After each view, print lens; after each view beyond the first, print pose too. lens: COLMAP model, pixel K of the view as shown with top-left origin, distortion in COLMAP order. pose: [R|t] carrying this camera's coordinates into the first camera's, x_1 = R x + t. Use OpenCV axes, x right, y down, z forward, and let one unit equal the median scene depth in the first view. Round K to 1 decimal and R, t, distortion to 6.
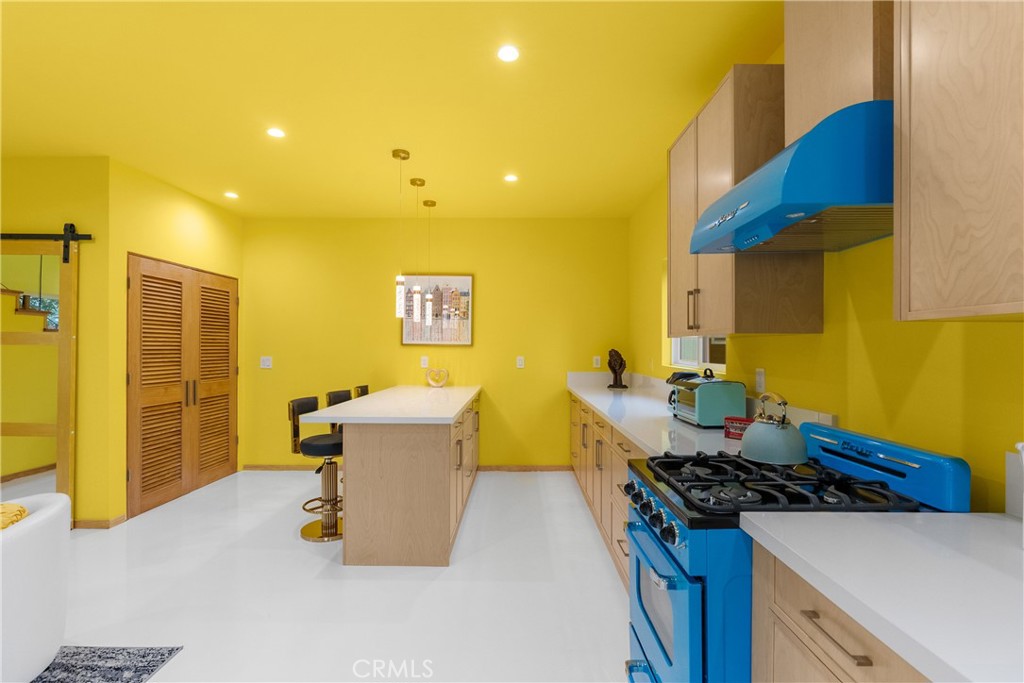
lens RADIAL K [[465.7, 0, 513.0], [0, 465.7, 348.3], [0, 0, 1]] dist [-0.012360, 0.005523]
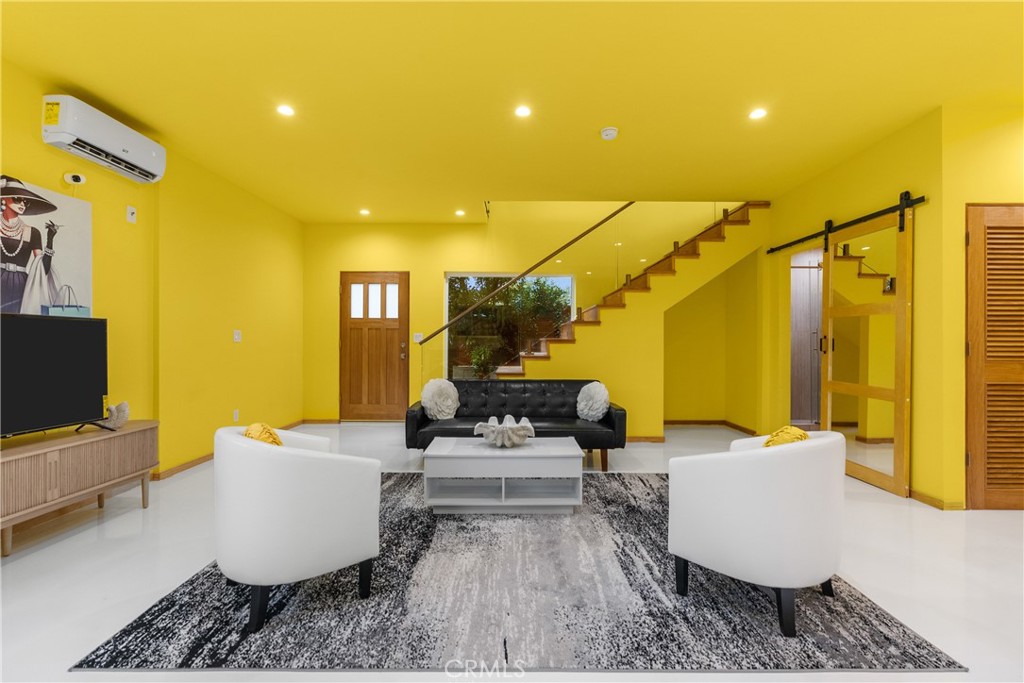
lens RADIAL K [[465.7, 0, 515.3], [0, 465.7, 338.3], [0, 0, 1]] dist [-0.012360, 0.005523]
pose [[0.014085, -0.009834, -0.999852, 0.030222], [-0.004410, 0.999941, -0.009897, 0.056967], [0.999891, 0.004548, 0.014040, 0.127736]]
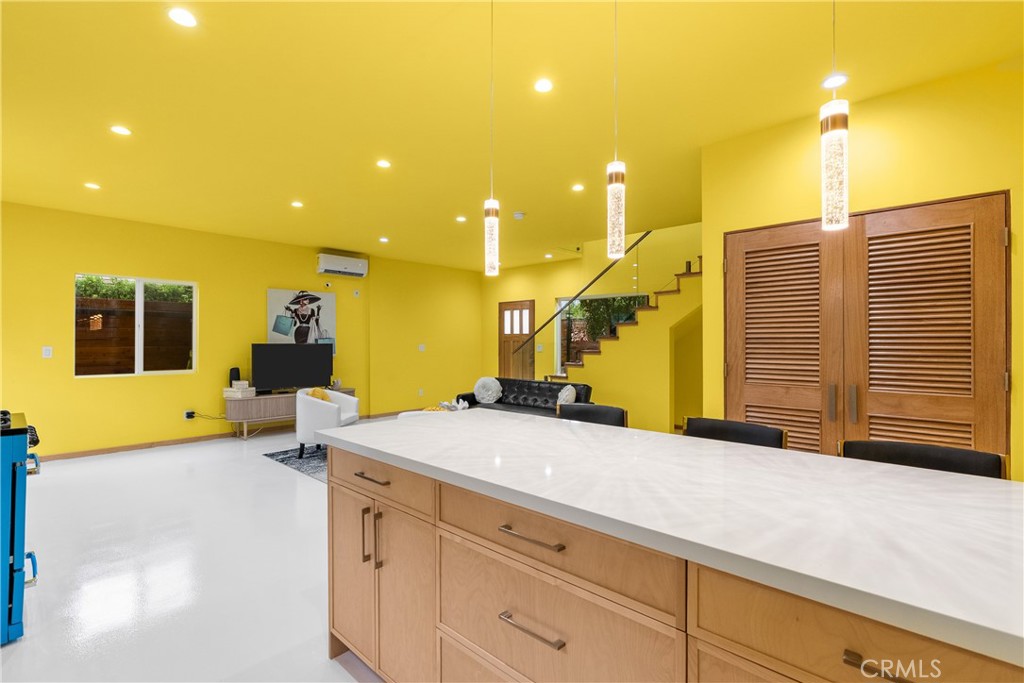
lens RADIAL K [[465.7, 0, 510.8], [0, 465.7, 340.7], [0, 0, 1]] dist [-0.012360, 0.005523]
pose [[-0.673098, -0.003603, -0.739544, 0.138110], [-0.002032, 0.999993, -0.003022, 0.010707], [0.739550, -0.000531, -0.673101, 1.258191]]
